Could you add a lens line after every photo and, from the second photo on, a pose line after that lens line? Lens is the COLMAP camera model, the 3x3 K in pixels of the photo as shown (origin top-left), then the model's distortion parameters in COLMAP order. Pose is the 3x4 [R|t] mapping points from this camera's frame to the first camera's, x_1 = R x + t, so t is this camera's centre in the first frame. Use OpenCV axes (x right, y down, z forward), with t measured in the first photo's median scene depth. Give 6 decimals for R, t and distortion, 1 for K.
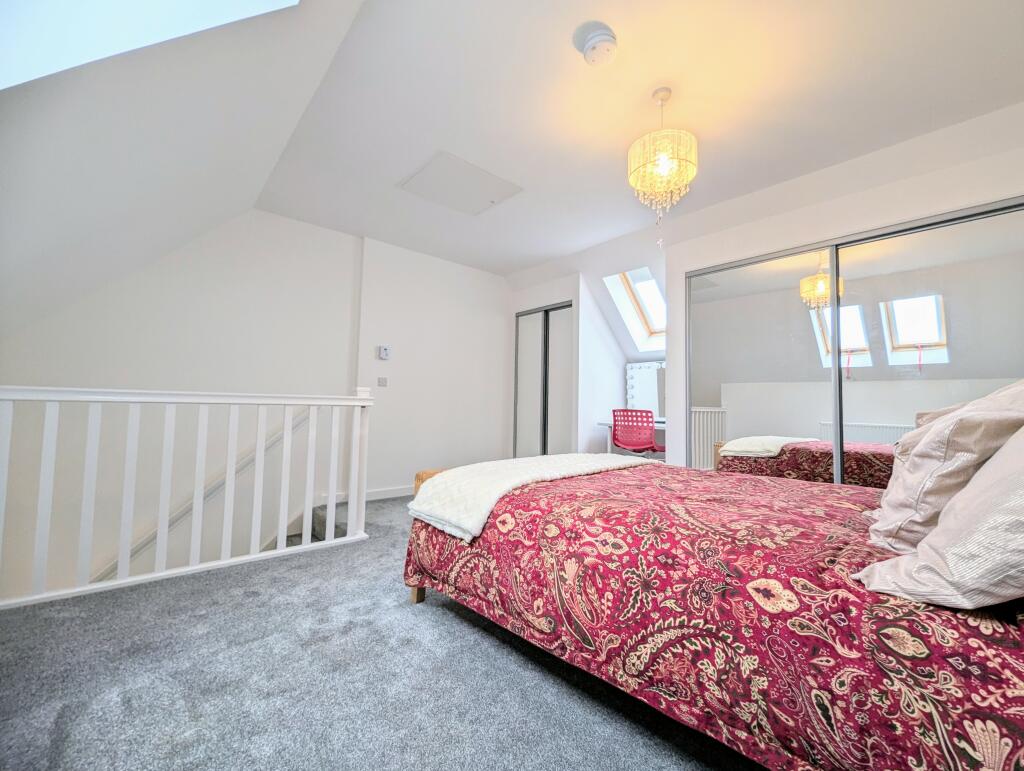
lens RADIAL K [[420.5, 0, 512.4], [0, 420.5, 380.9], [0, 0, 1]] dist [-0.001996, -0.000652]
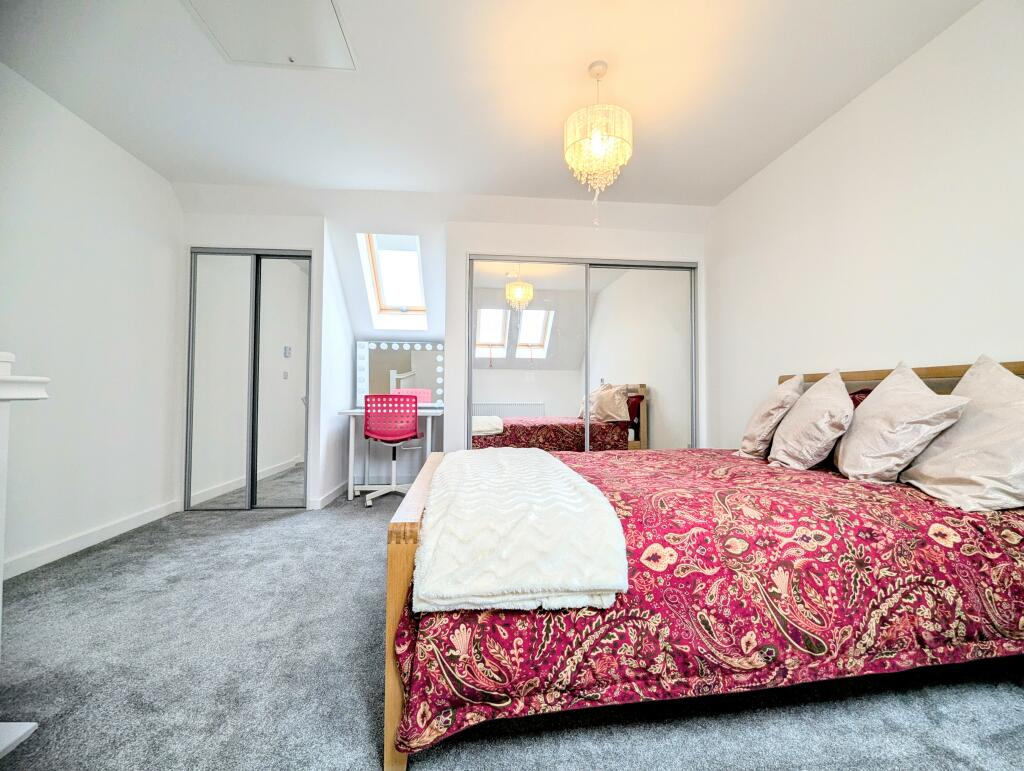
lens RADIAL K [[420.5, 0, 512.4], [0, 420.5, 380.9], [0, 0, 1]] dist [-0.001996, -0.000652]
pose [[0.595908, 0.007458, 0.803018, -0.883974], [-0.040743, 0.998950, 0.020957, 0.035087], [-0.802019, -0.045206, 0.595586, 0.926580]]
